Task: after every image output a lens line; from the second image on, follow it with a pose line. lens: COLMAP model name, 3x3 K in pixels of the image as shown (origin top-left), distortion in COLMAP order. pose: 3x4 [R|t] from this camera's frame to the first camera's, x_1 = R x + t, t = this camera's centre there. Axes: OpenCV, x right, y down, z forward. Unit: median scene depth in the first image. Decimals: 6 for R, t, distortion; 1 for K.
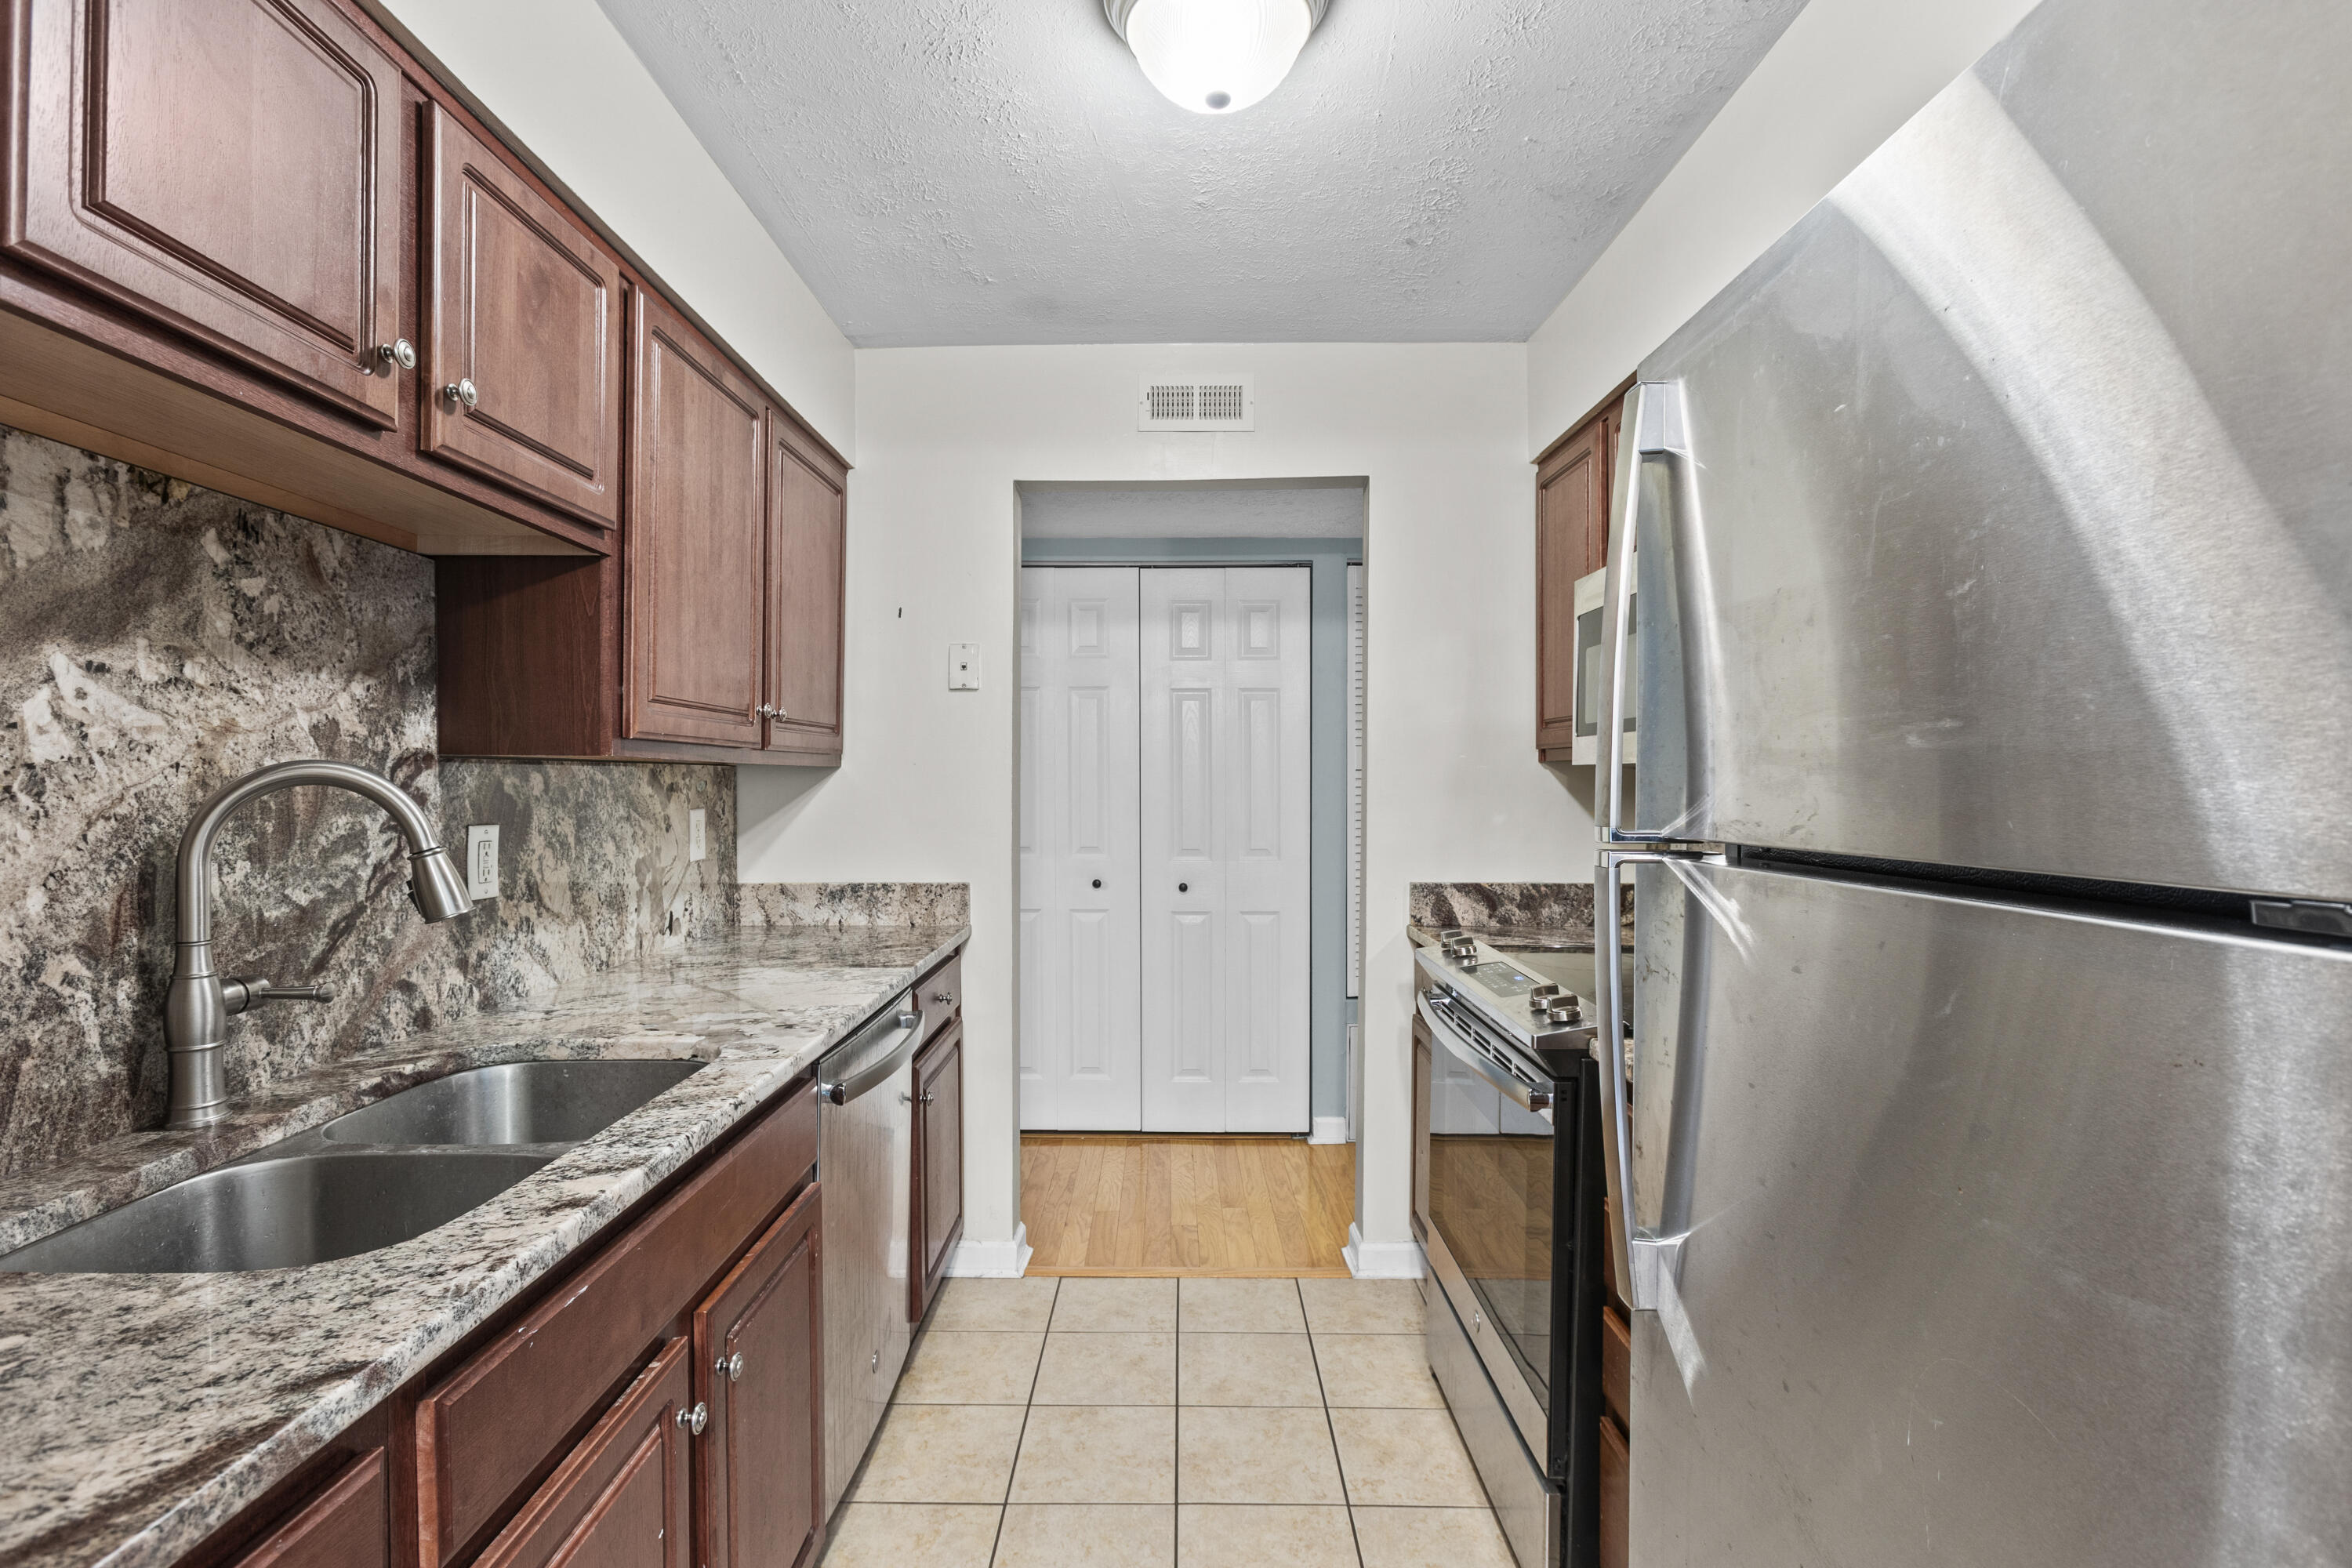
lens RADIAL K [[1151.1, 0, 1173.4], [0, 1151.1, 778.6], [0, 0, 1]] dist [-0.000013, 0.000000]
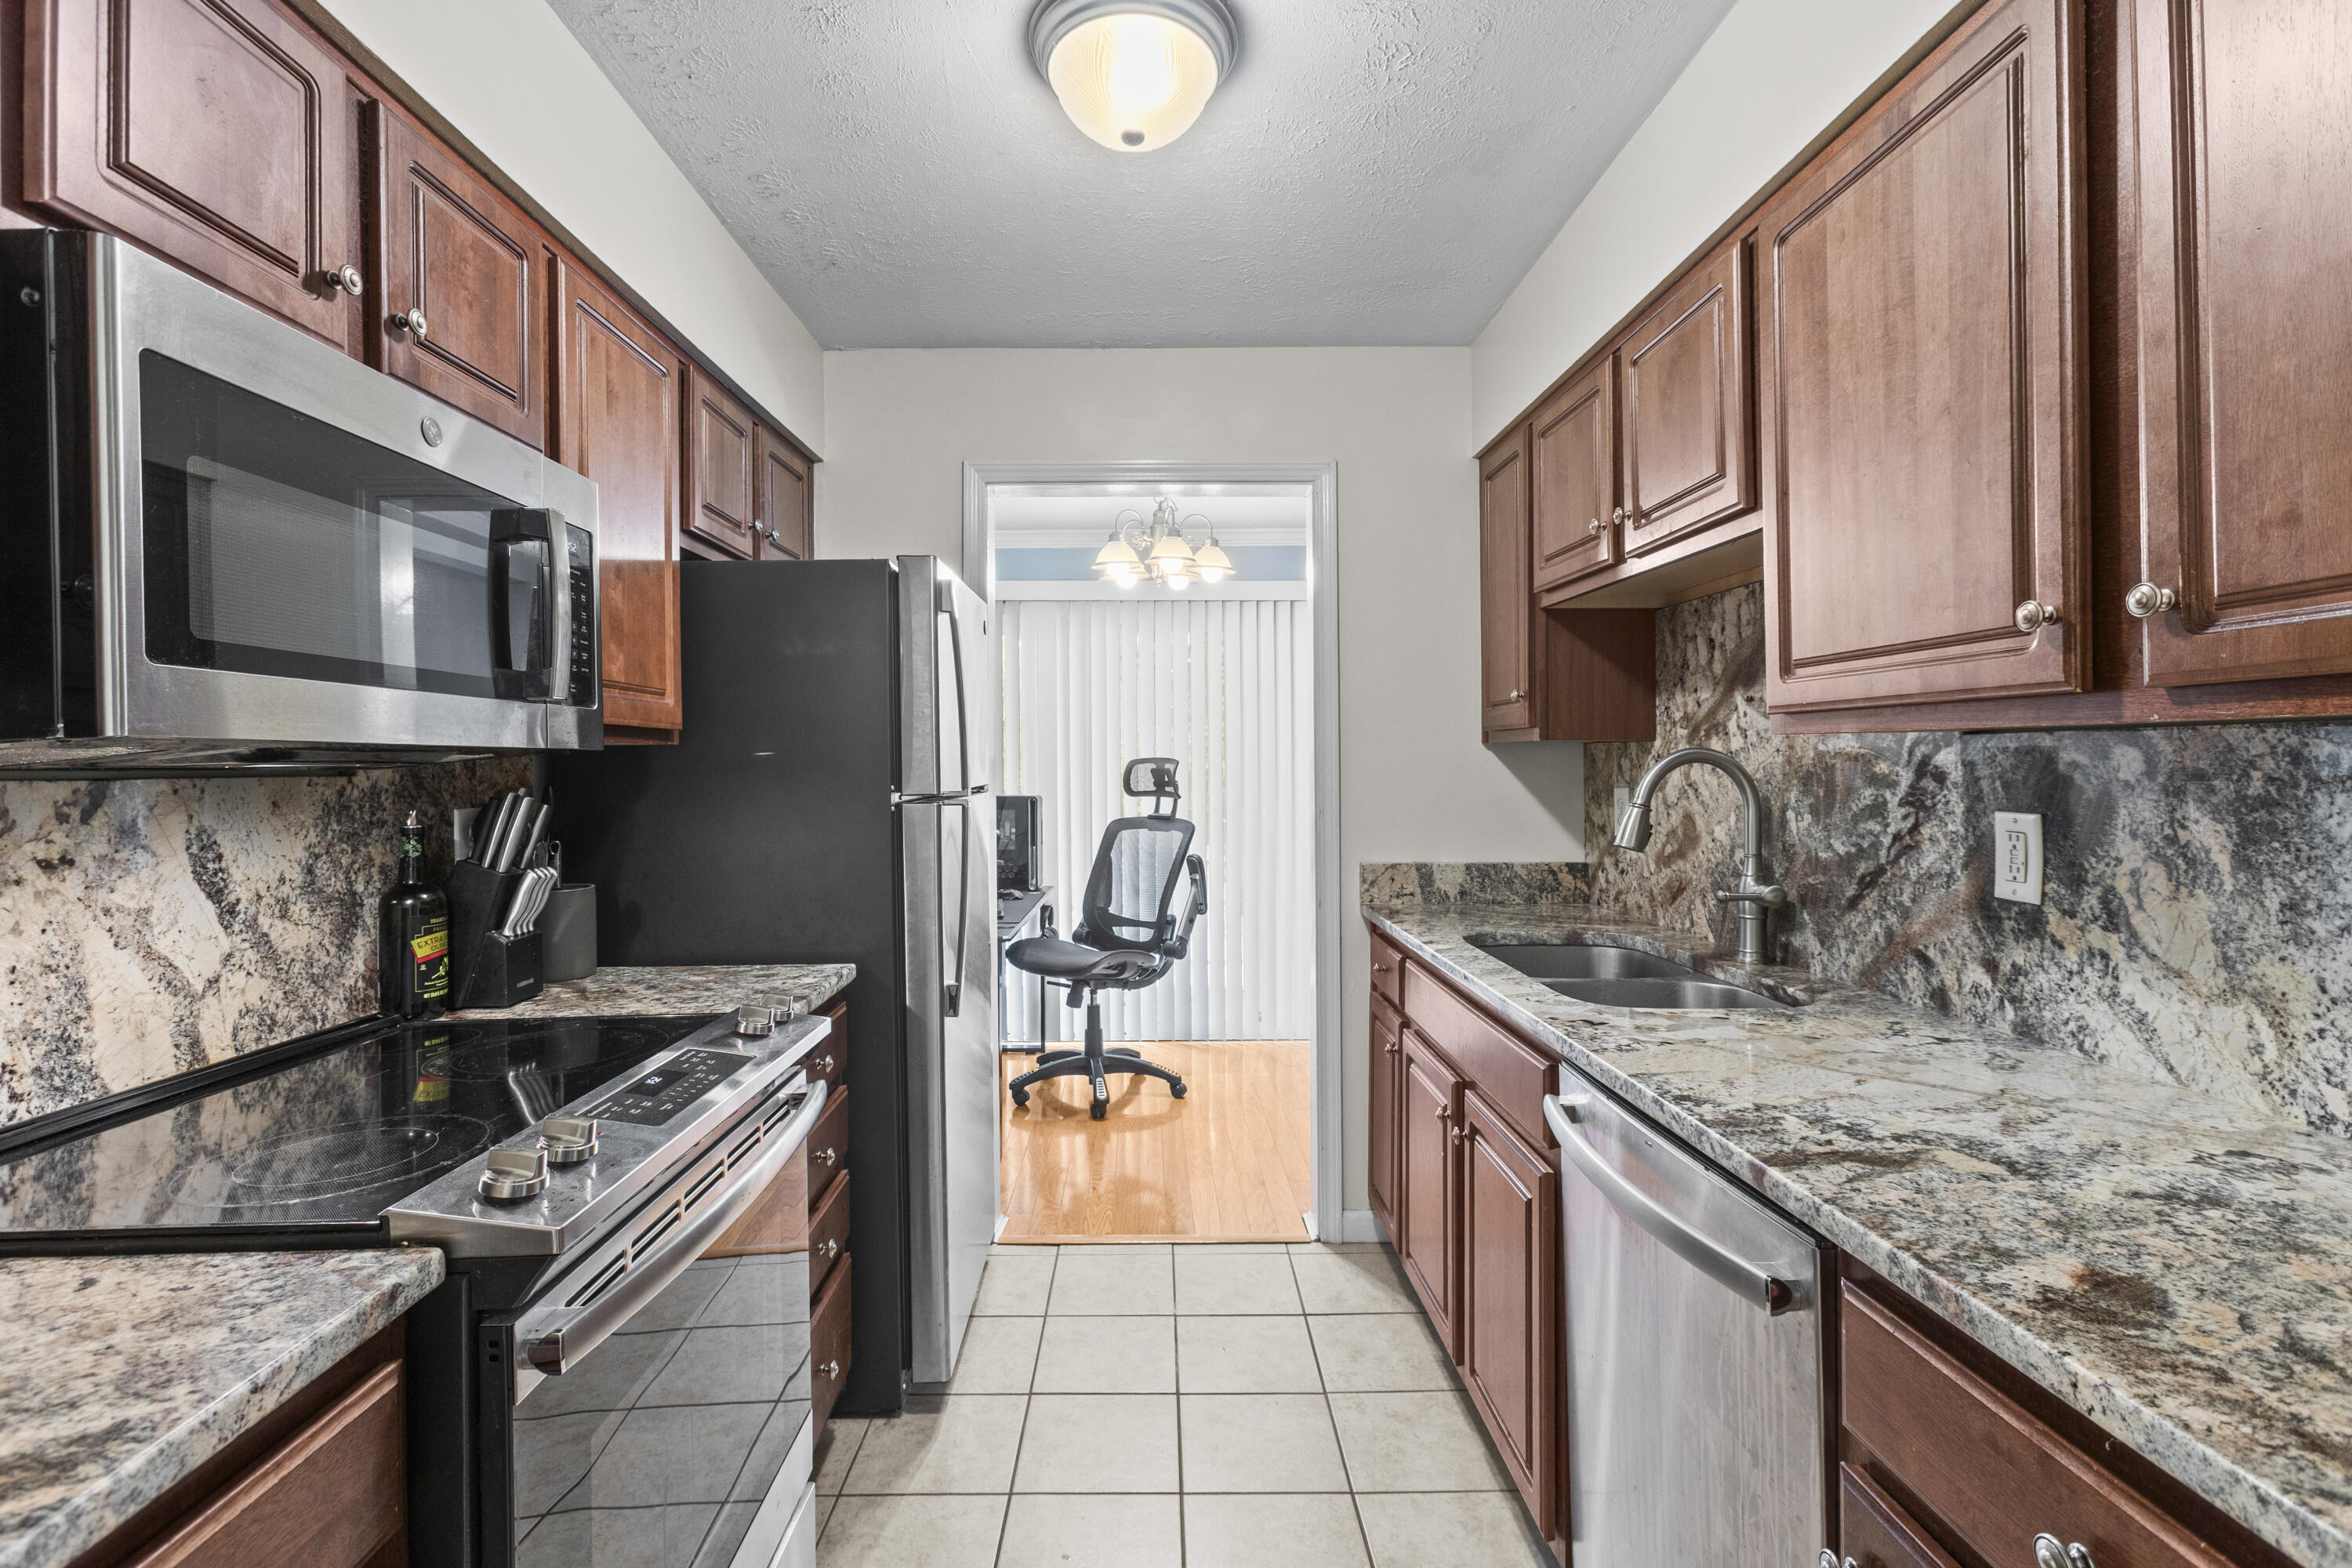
lens RADIAL K [[1059.6, 0, 1175.1], [0, 1059.6, 769.8], [0, 0, 1]] dist [-0.005913, 0.003941]
pose [[-0.999683, 0.007572, -0.023994, 0.028462], [0.007452, 0.999959, 0.005079, 0.001611], [0.024032, 0.004898, -0.999699, 1.961070]]
